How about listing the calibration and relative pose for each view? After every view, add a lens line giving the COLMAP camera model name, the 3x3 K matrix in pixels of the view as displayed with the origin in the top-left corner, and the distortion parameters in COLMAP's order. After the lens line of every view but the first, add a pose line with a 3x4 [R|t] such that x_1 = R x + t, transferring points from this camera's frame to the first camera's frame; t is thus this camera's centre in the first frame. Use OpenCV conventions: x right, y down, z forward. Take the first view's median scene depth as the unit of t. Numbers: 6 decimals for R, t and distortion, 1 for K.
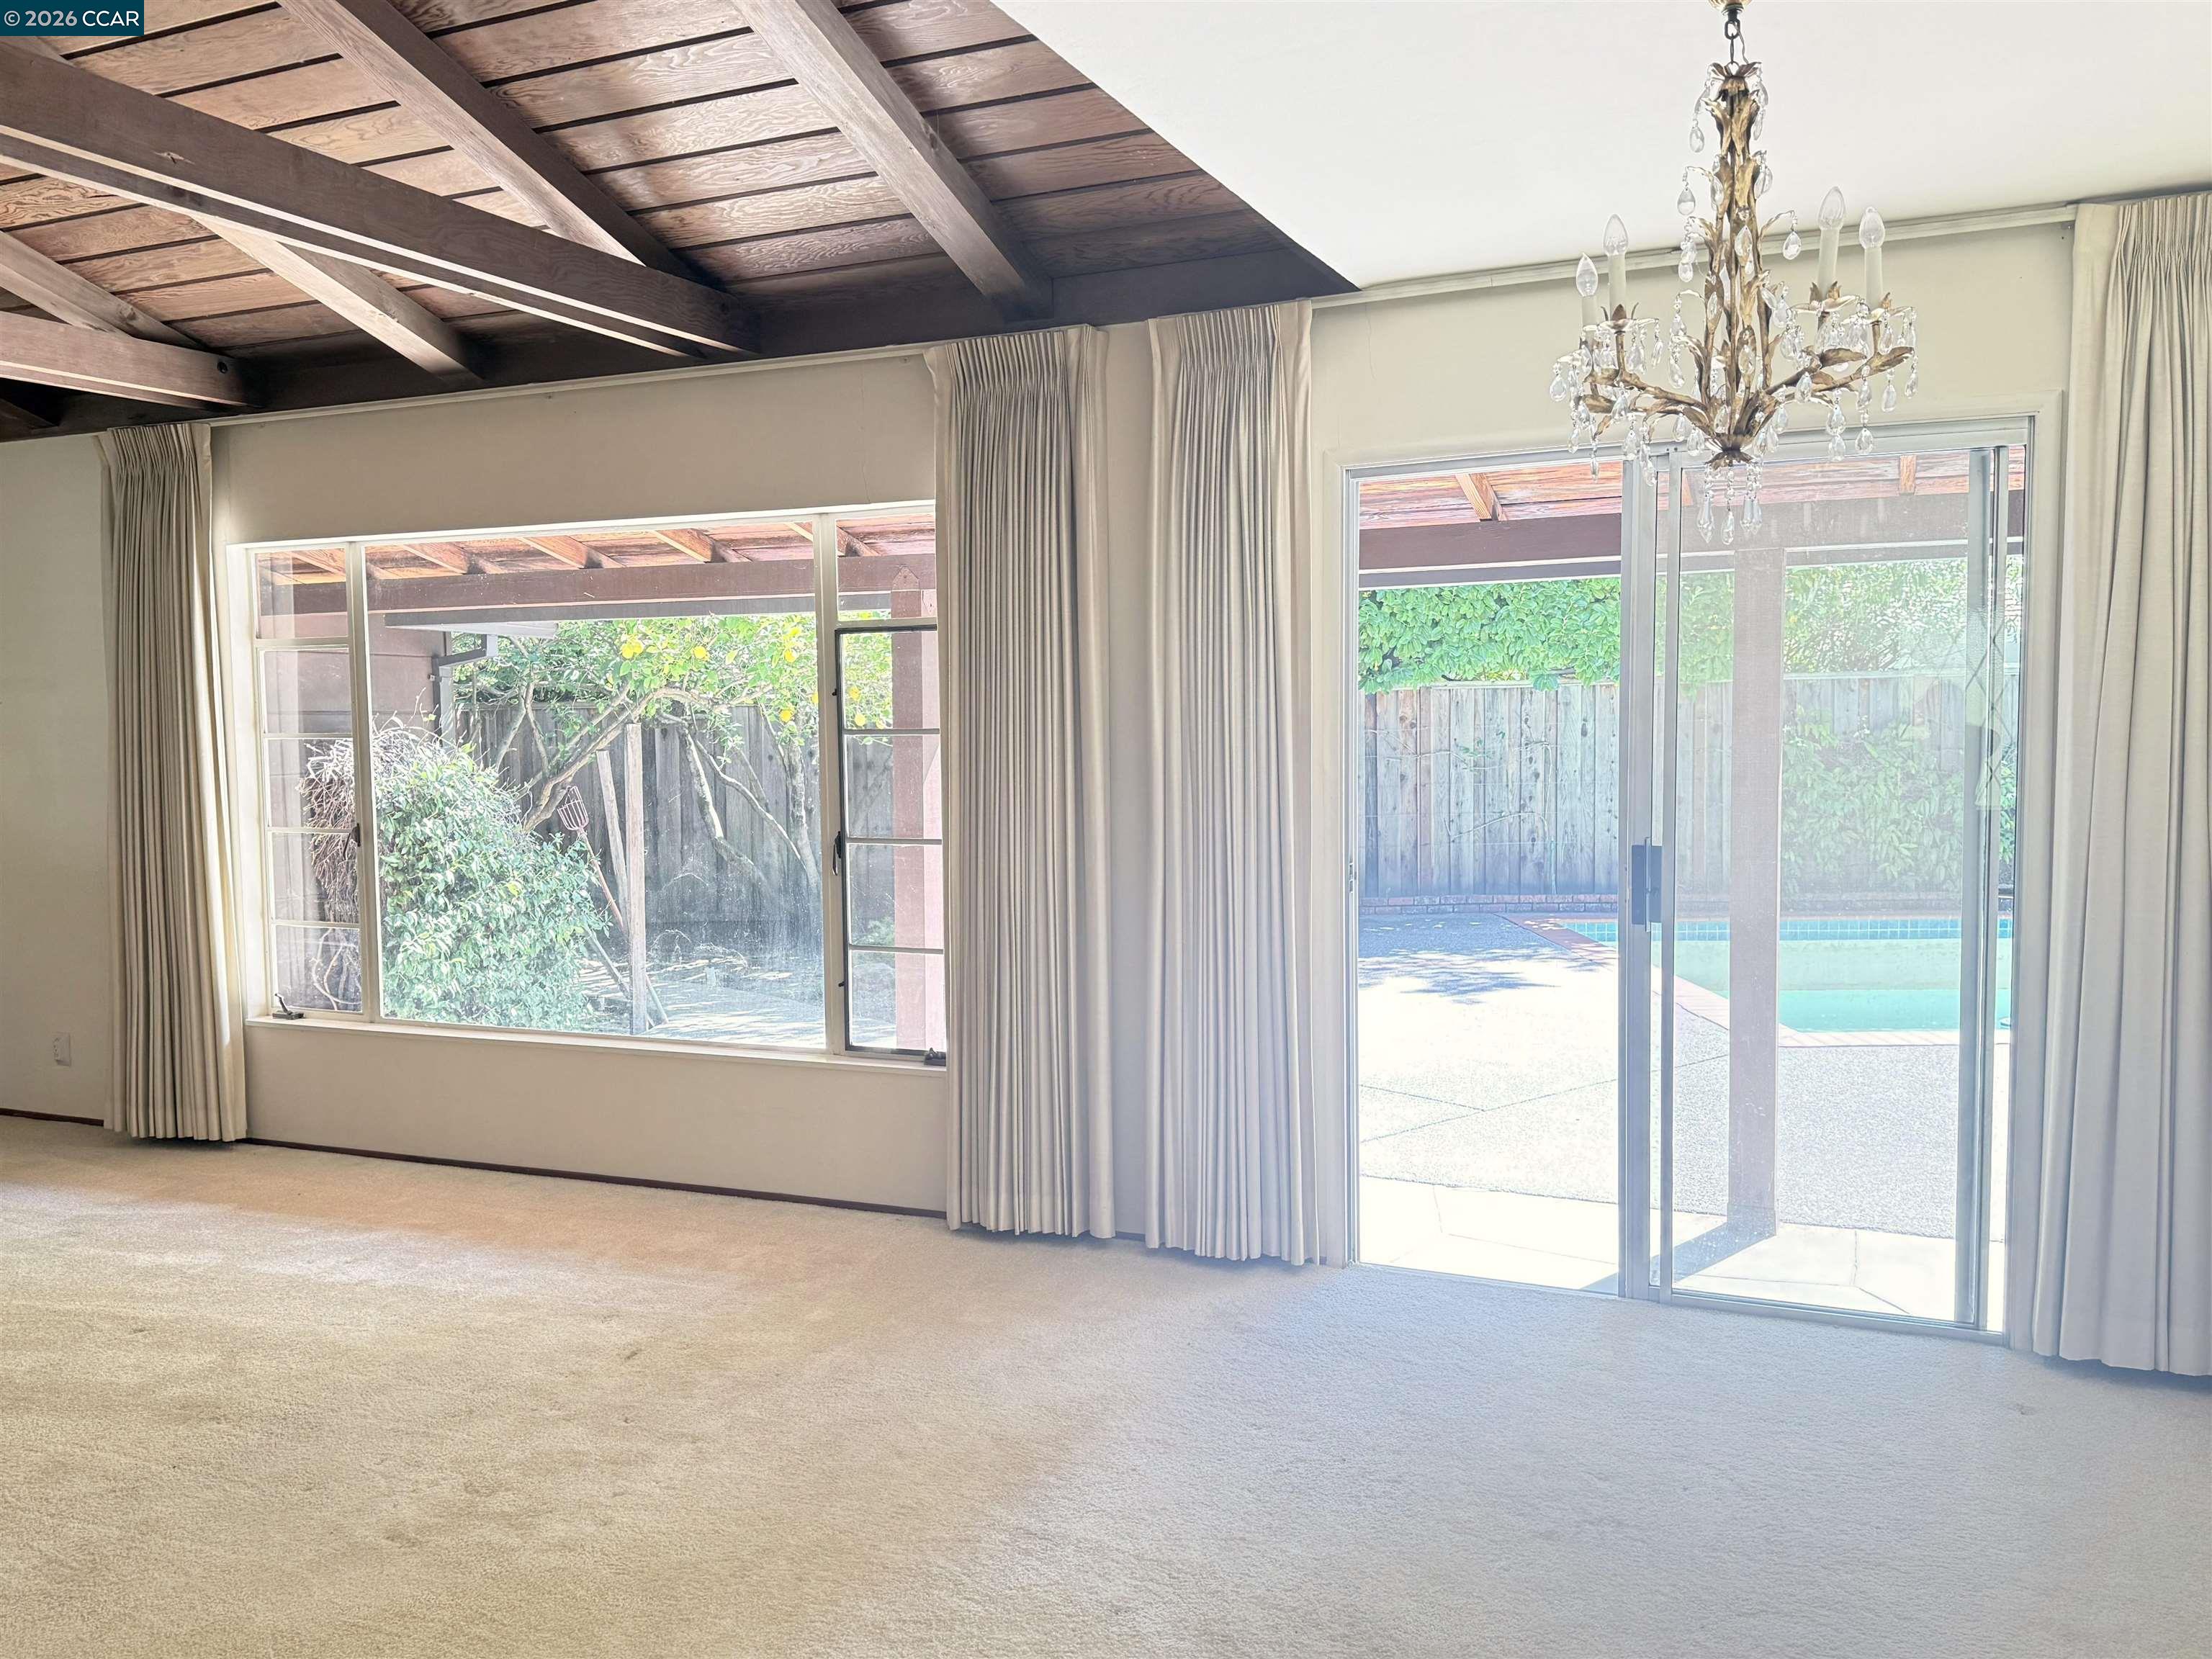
lens RADIAL K [[1753.5, 0, 1103.6], [0, 1753.5, 824.4], [0, 0, 1]] dist [0.041667, 0.001393]
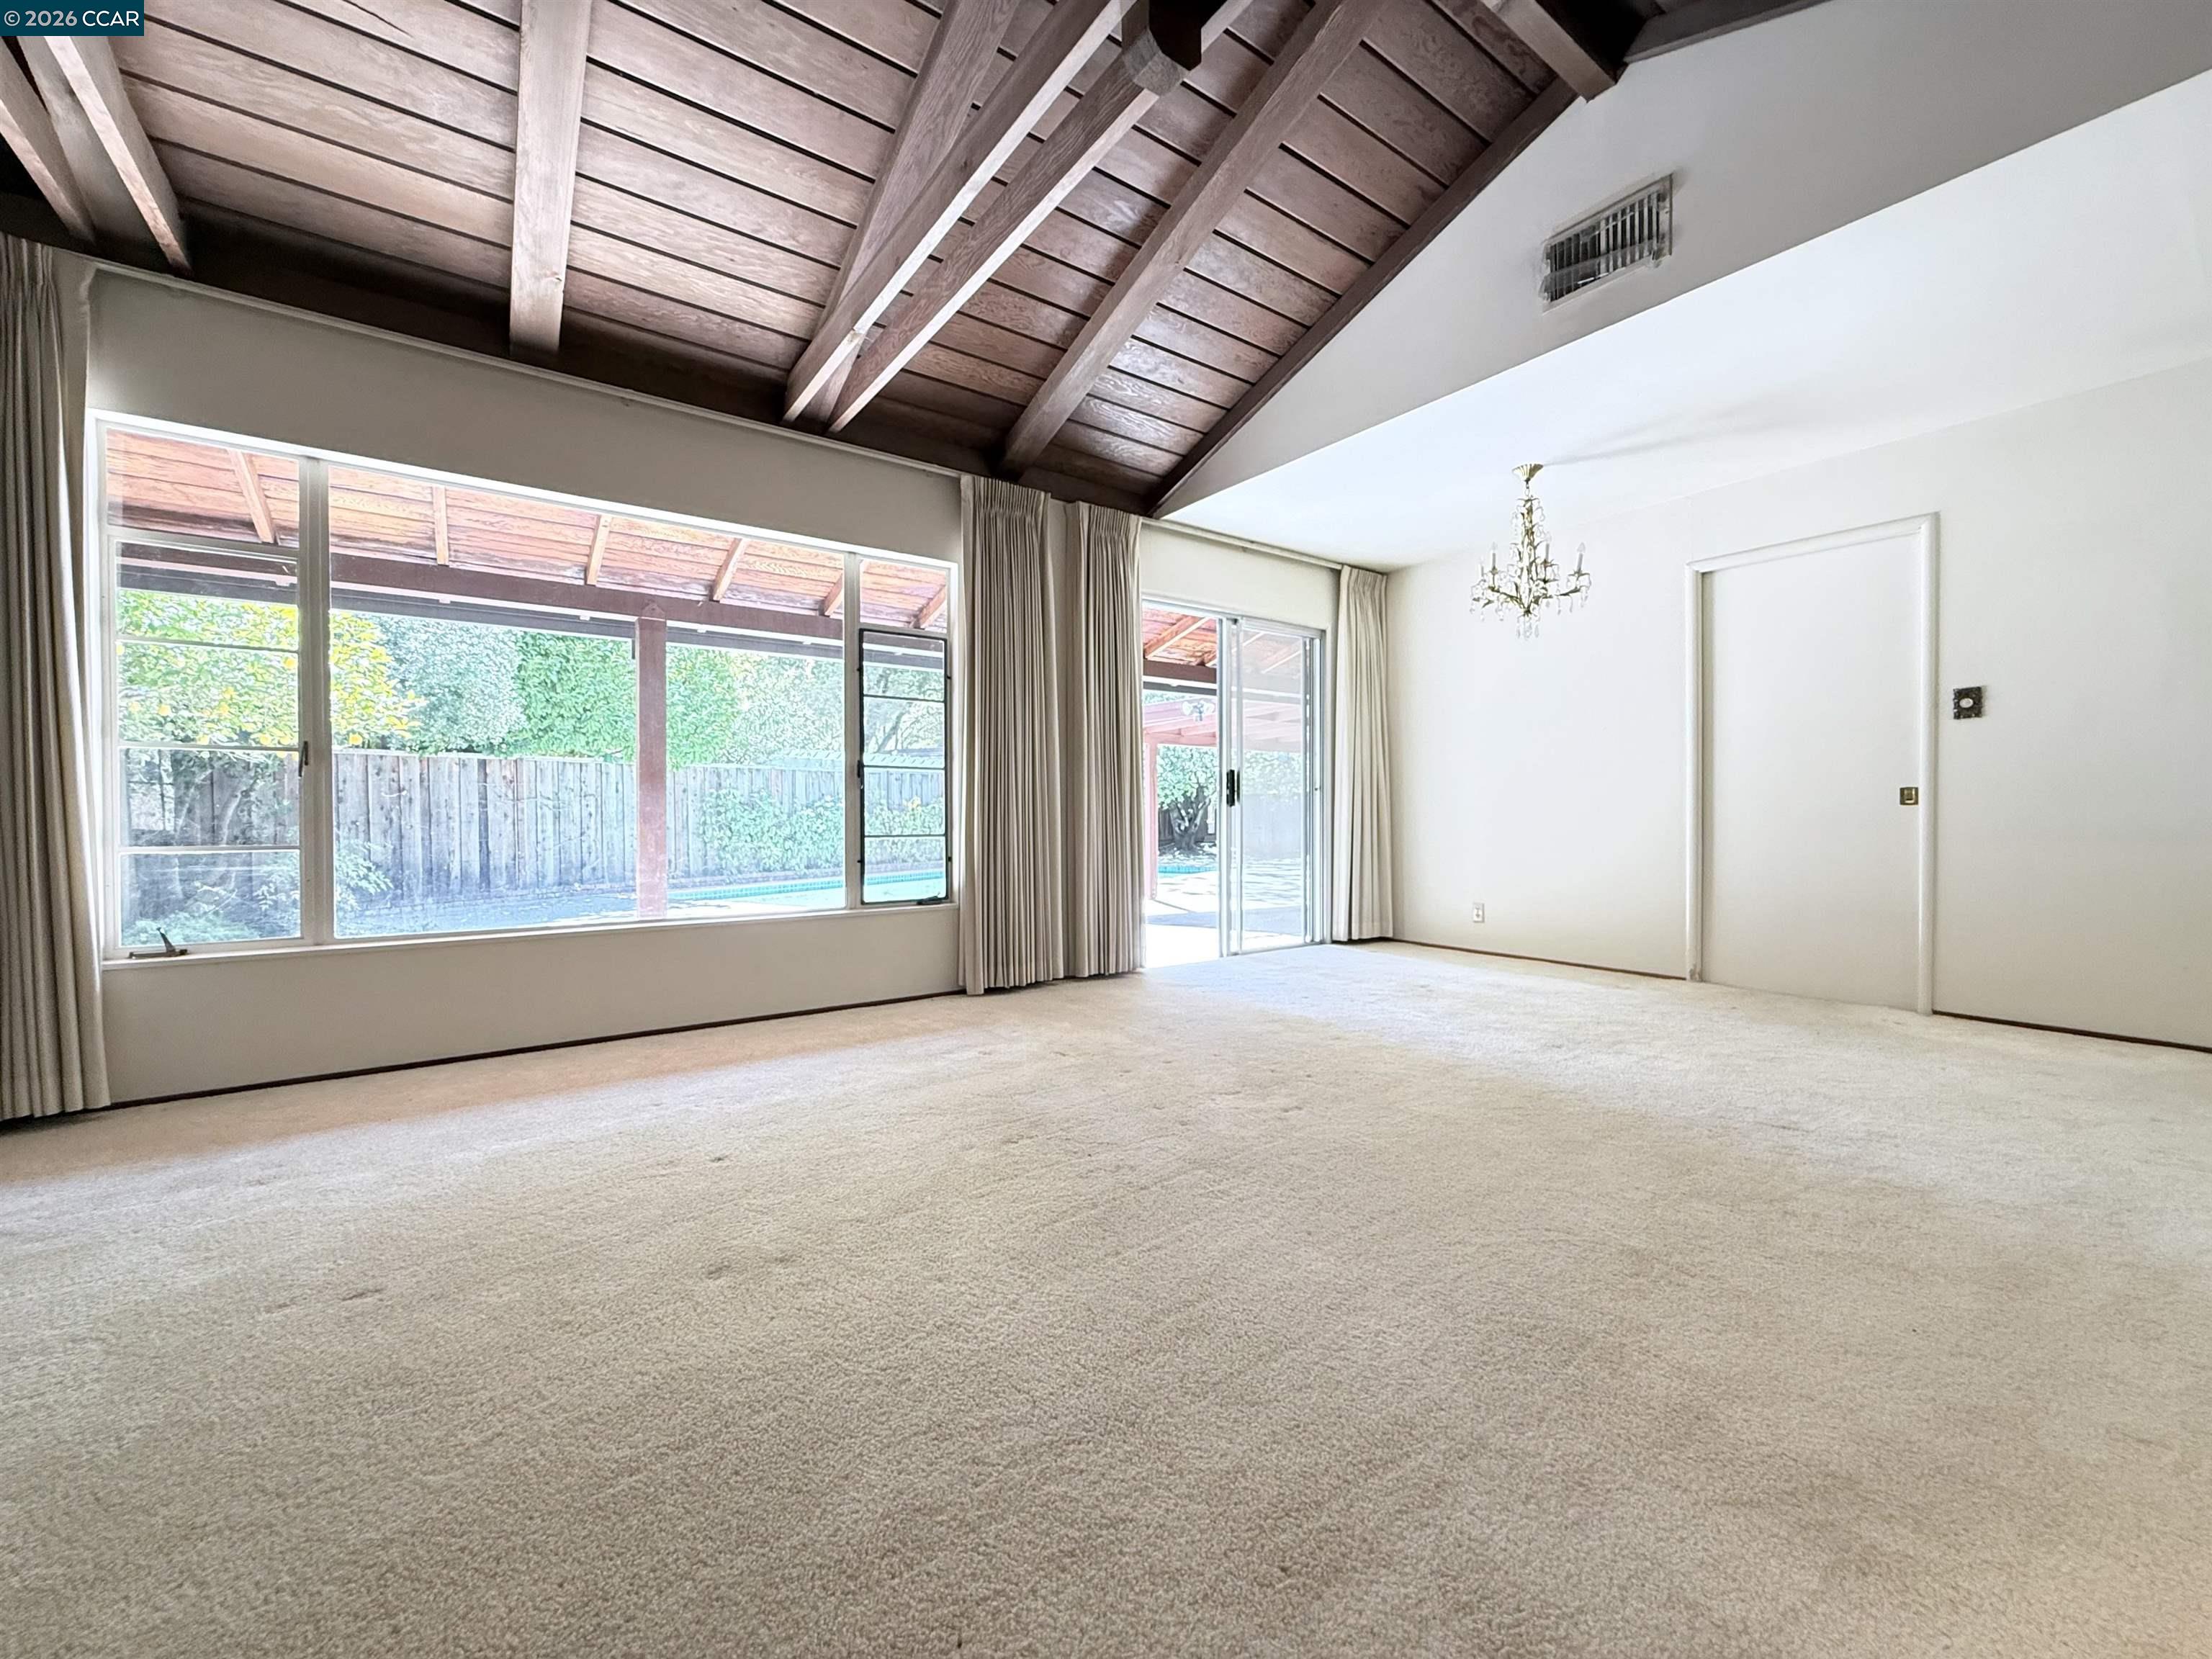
lens RADIAL K [[880.2, 0, 1109.0], [0, 880.2, 835.6], [0, 0, 1]] dist [-0.000948, -0.000079]
pose [[0.504967, -0.008518, 0.863097, -0.602115], [0.047260, 0.998724, -0.017794, 0.079363], [-0.861844, 0.049775, 0.504725, 0.369364]]
